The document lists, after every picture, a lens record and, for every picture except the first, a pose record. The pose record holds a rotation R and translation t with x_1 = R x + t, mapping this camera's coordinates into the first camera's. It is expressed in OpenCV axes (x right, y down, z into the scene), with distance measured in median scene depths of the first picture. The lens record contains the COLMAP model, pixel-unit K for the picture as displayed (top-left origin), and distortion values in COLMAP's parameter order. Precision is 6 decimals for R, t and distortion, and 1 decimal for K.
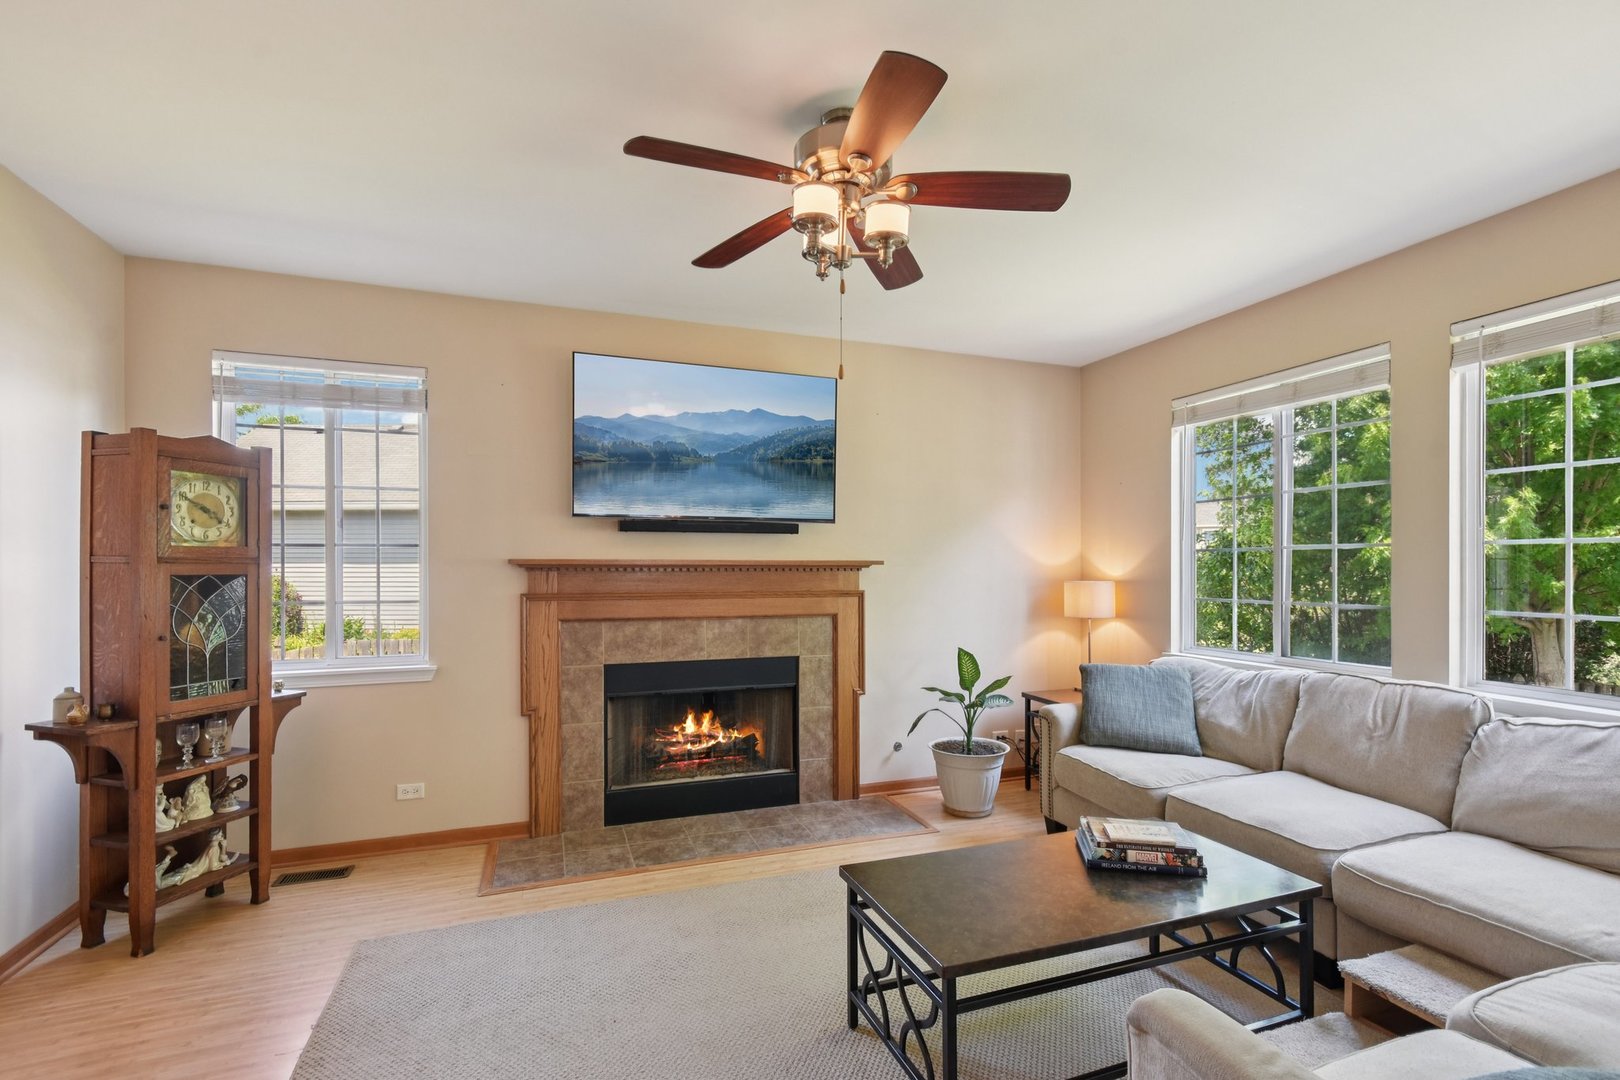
lens RADIAL K [[713.3, 0, 786.1], [0, 713.3, 569.2], [0, 0, 1]] dist [0.001671, -0.000194]
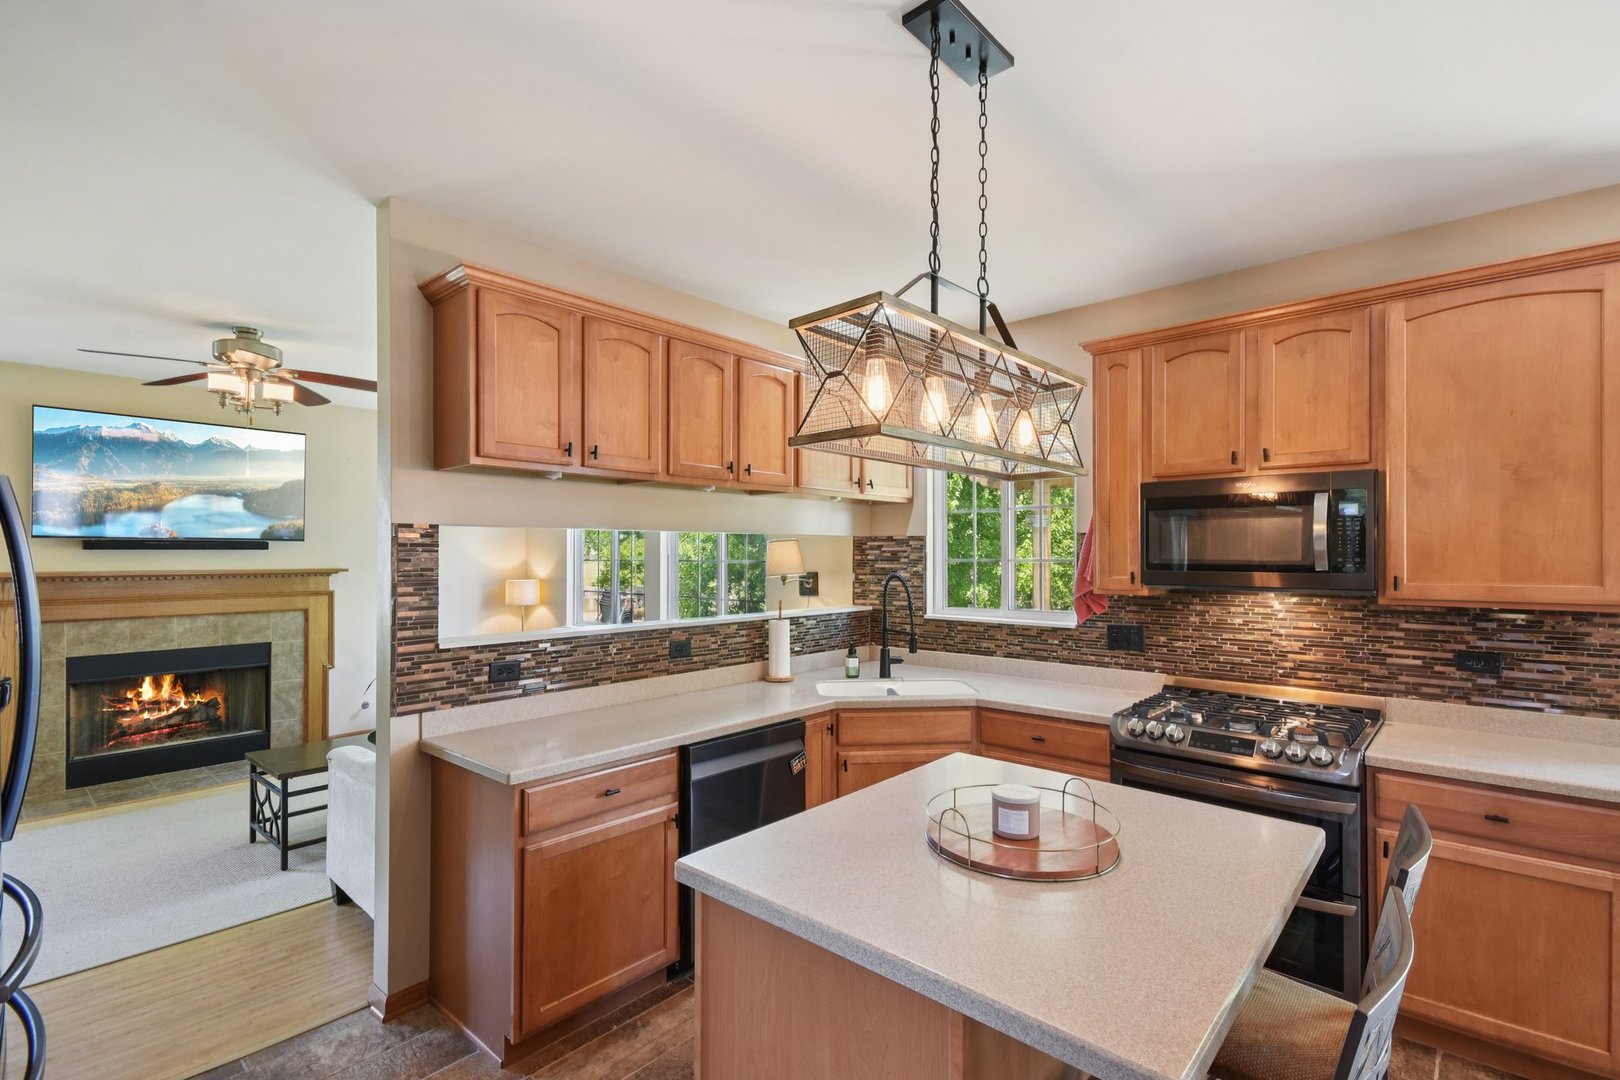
lens RADIAL K [[746.9, 0, 812.5], [0, 746.9, 546.4], [0, 0, 1]] dist [0.005908, -0.001575]
pose [[0.865970, 0.003405, 0.500085, 0.195992], [0.002693, 0.999931, -0.011473, -0.036597], [-0.500089, 0.011283, 0.865900, -0.708758]]
